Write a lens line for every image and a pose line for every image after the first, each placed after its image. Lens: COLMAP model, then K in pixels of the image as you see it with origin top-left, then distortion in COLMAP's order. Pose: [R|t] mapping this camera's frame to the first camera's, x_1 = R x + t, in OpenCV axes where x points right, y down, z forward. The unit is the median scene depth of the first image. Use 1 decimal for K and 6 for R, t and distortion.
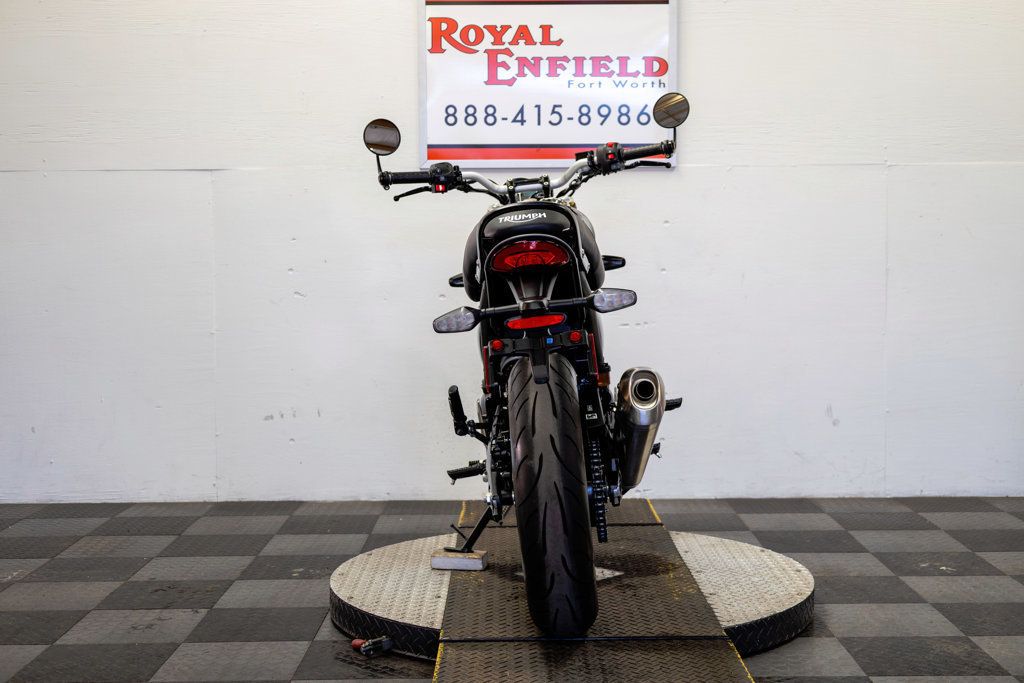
lens RADIAL K [[1481.1, 0, 521.1], [0, 1481.1, 330.0], [0, 0, 1]] dist [0.020397, 0.000000]
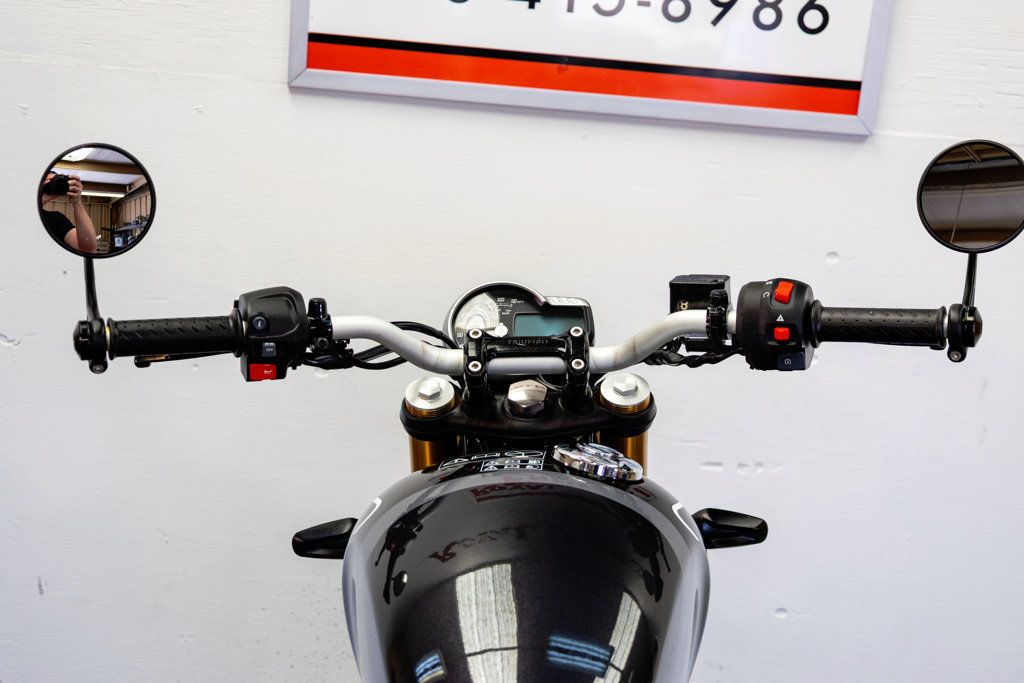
lens RADIAL K [[1759.3, 0, 516.9], [0, 1759.3, 345.0], [0, 0, 1]] dist [0.008125, 0.000000]
pose [[0.995860, 0.088945, 0.018763, -0.004263], [-0.090902, 0.974134, 0.206879, -0.148590], [0.000123, -0.207728, 0.978187, 0.480109]]
